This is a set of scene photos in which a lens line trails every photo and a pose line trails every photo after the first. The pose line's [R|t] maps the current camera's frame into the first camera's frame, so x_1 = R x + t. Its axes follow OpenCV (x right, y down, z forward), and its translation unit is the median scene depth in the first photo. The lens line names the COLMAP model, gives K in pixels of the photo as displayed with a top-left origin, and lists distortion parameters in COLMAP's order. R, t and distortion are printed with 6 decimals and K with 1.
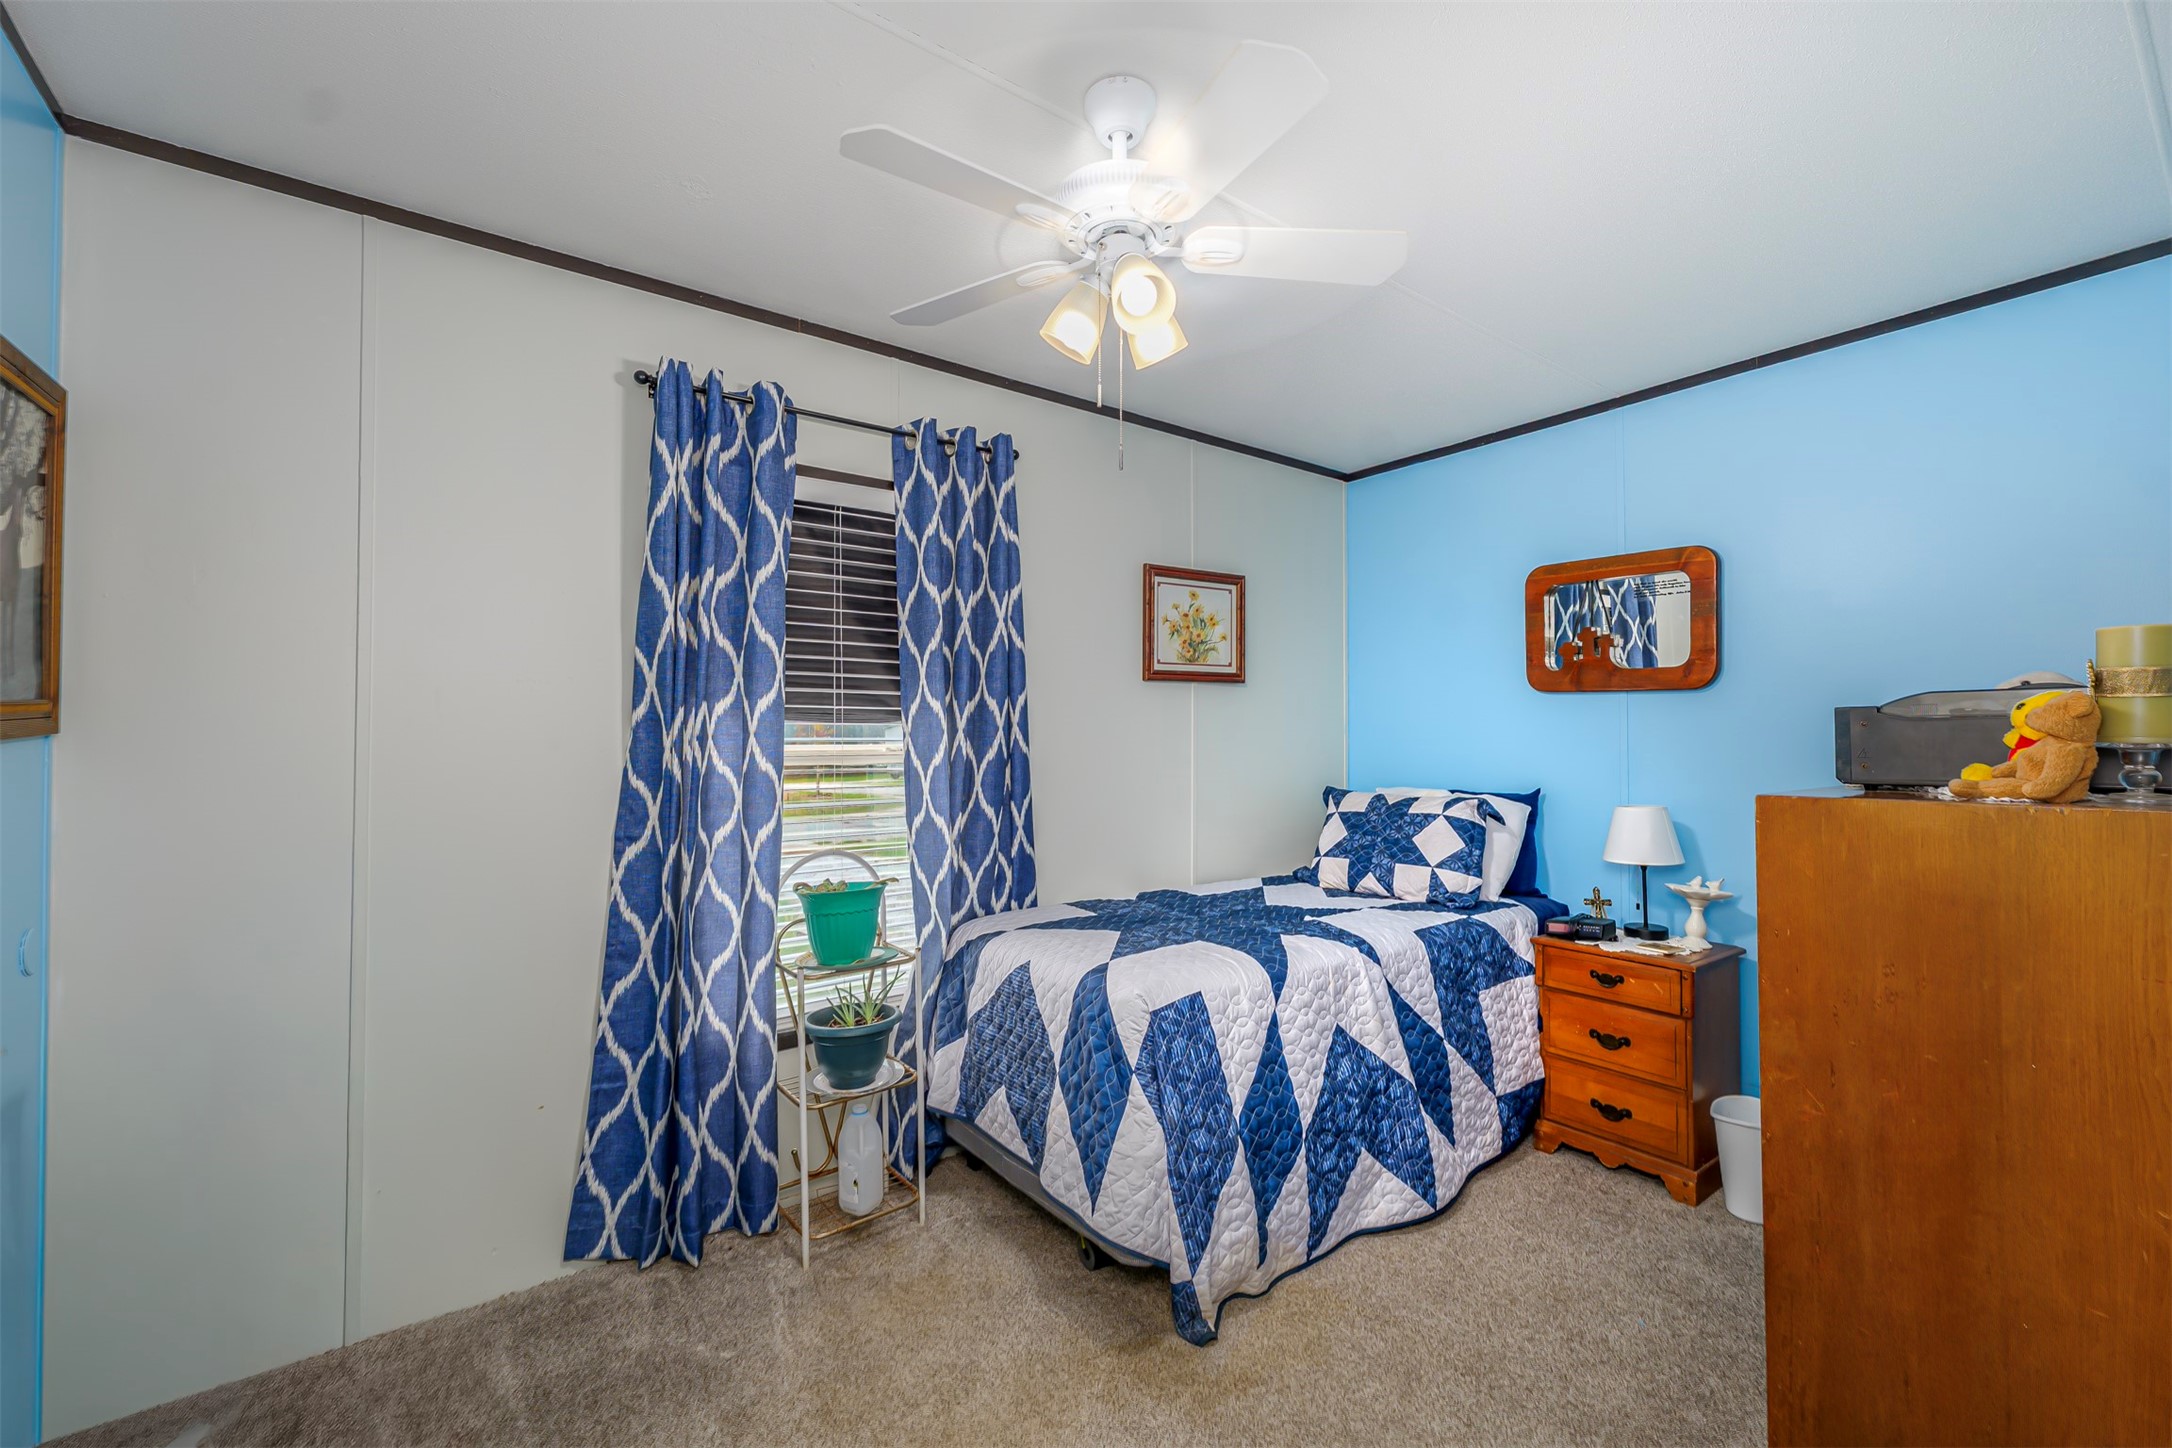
lens RADIAL K [[899.4, 0, 1073.0], [0, 899.4, 723.1], [0, 0, 1]] dist [0.006829, -0.002830]
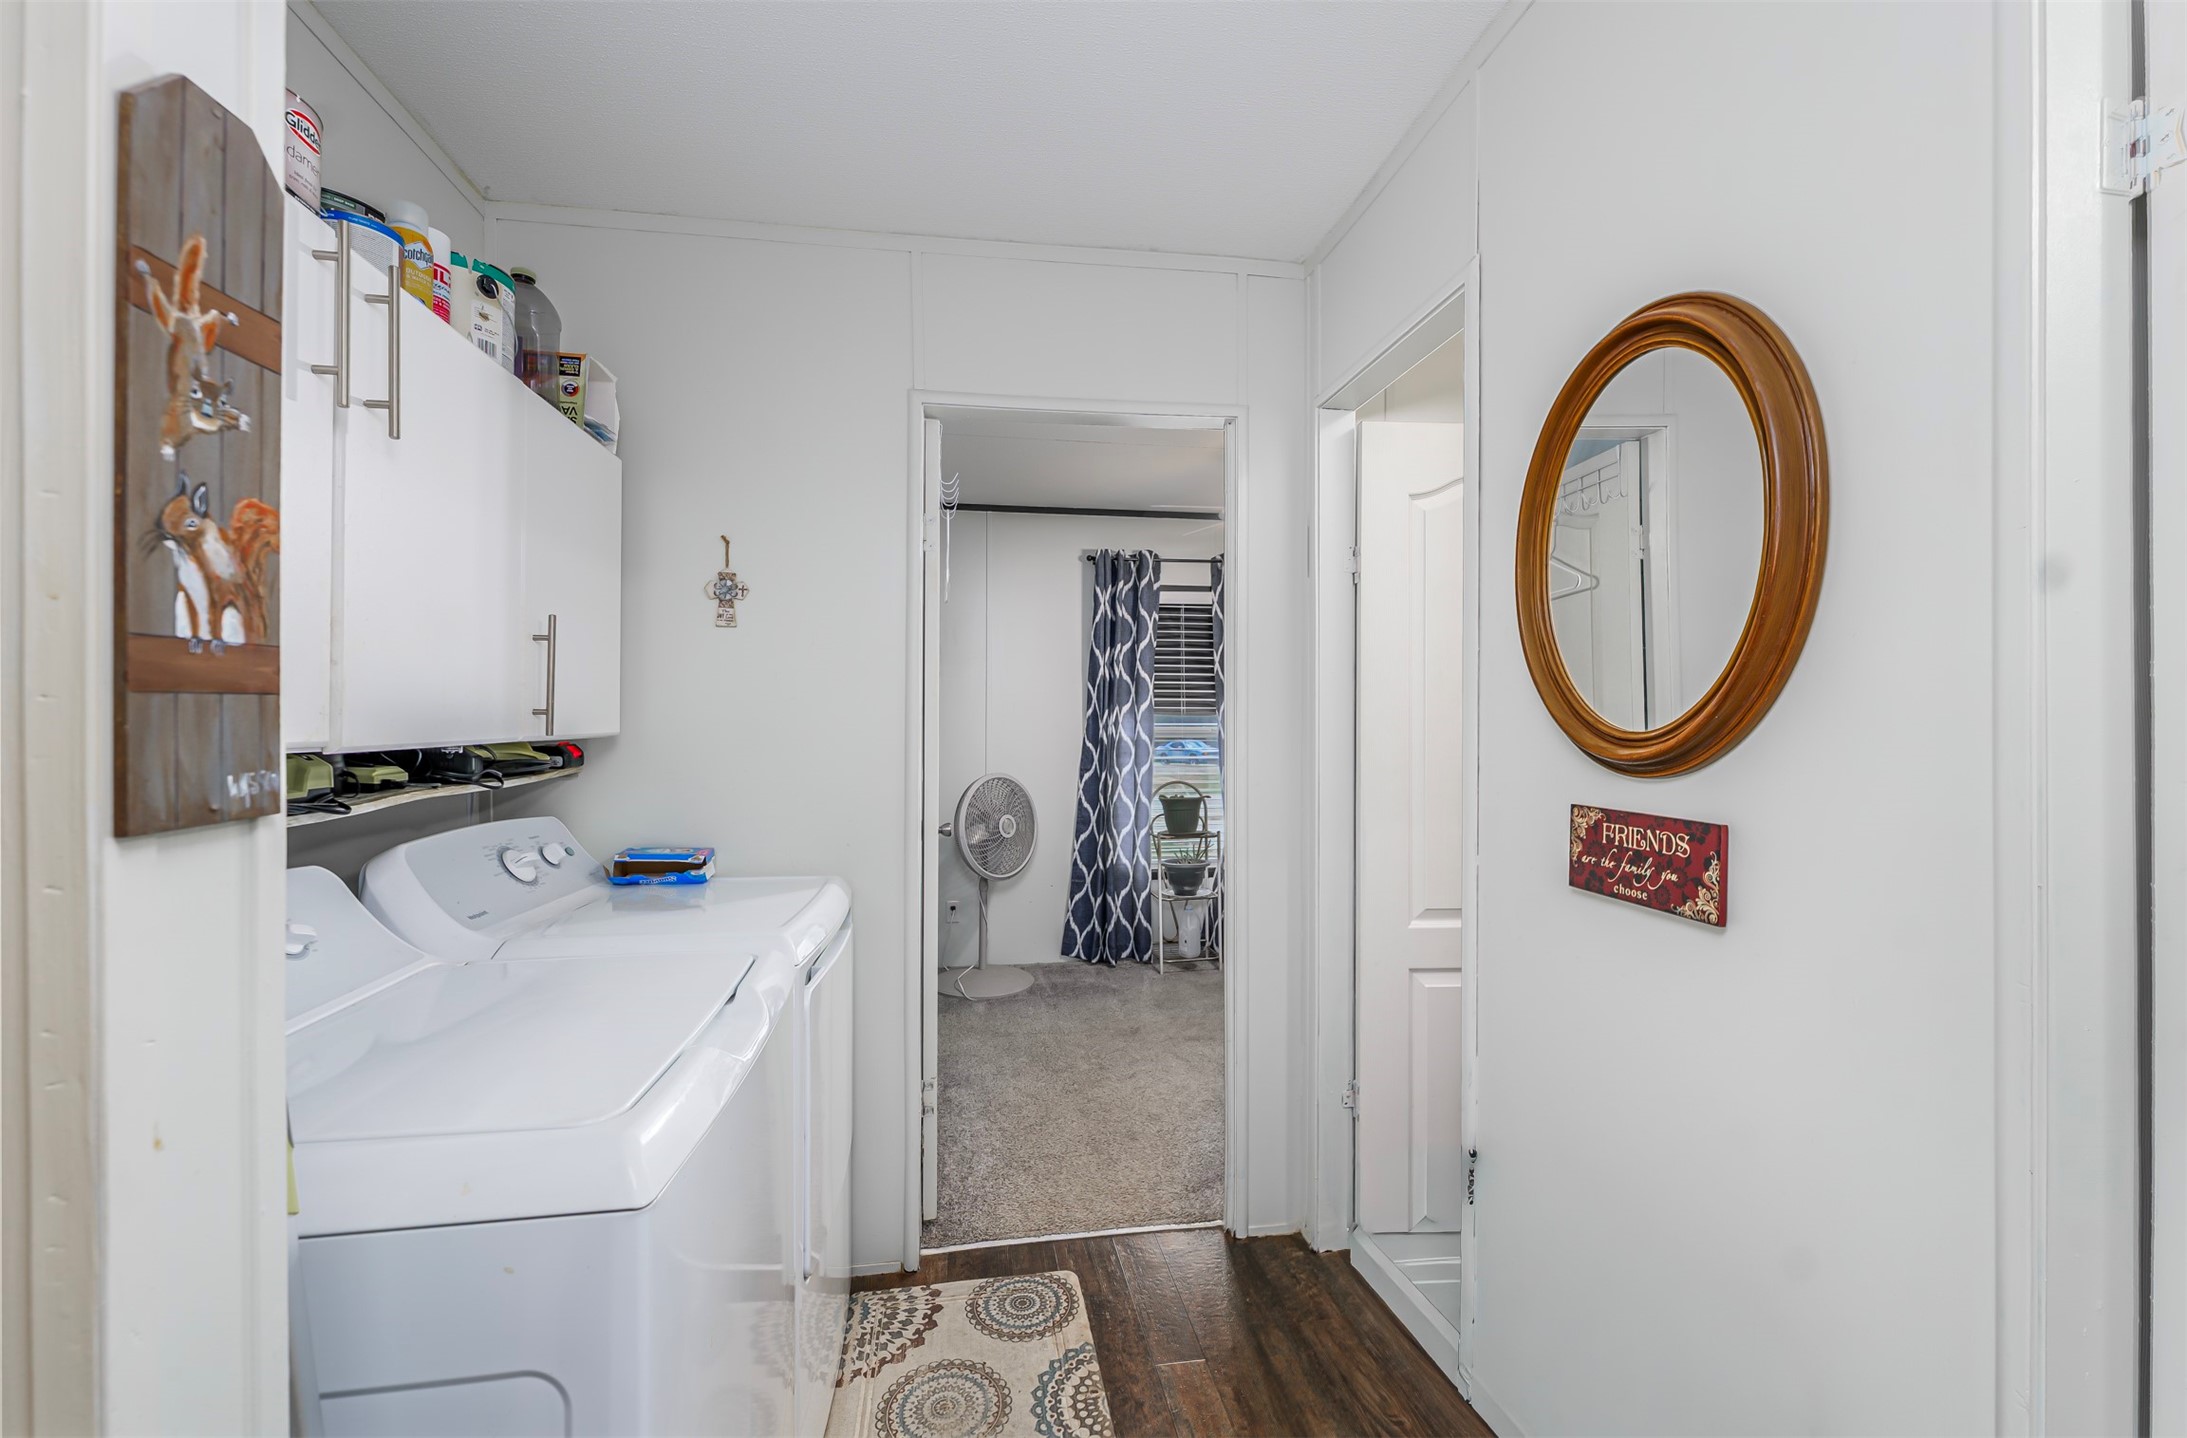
lens RADIAL K [[892.2, 0, 1097.7], [0, 892.2, 722.0], [0, 0, 1]] dist [0.003508, -0.000816]
pose [[0.896053, -0.000678, -0.443946, 0.481866], [0.005457, 0.999940, 0.009488, -0.007160], [0.443913, -0.010925, 0.896003, -0.902445]]
